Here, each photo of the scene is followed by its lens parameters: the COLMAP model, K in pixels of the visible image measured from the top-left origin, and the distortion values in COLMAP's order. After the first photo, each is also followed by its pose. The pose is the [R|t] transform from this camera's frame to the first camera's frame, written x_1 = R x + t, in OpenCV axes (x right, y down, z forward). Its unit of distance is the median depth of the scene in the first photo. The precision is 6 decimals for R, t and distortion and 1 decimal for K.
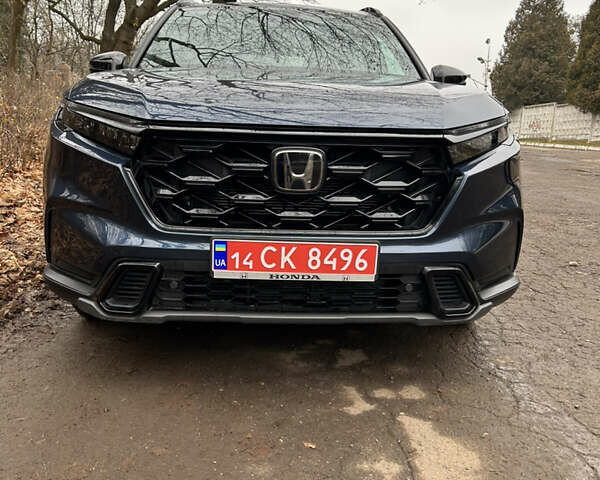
lens RADIAL K [[598.1, 0, 300.3], [0, 598.1, 239.5], [0, 0, 1]] dist [-0.010901, 0.000000]
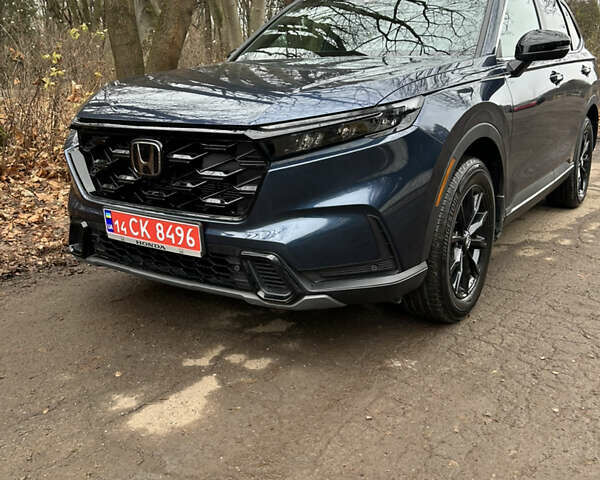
lens RADIAL K [[598.1, 0, 333.4], [0, 598.1, 254.3], [0, 0, 1]] dist [-0.010901, 0.000000]
pose [[0.815368, 0.135481, -0.562868, 0.999869], [-0.086768, 0.989849, 0.112562, -0.090108], [0.572405, -0.042940, 0.818846, 0.203799]]
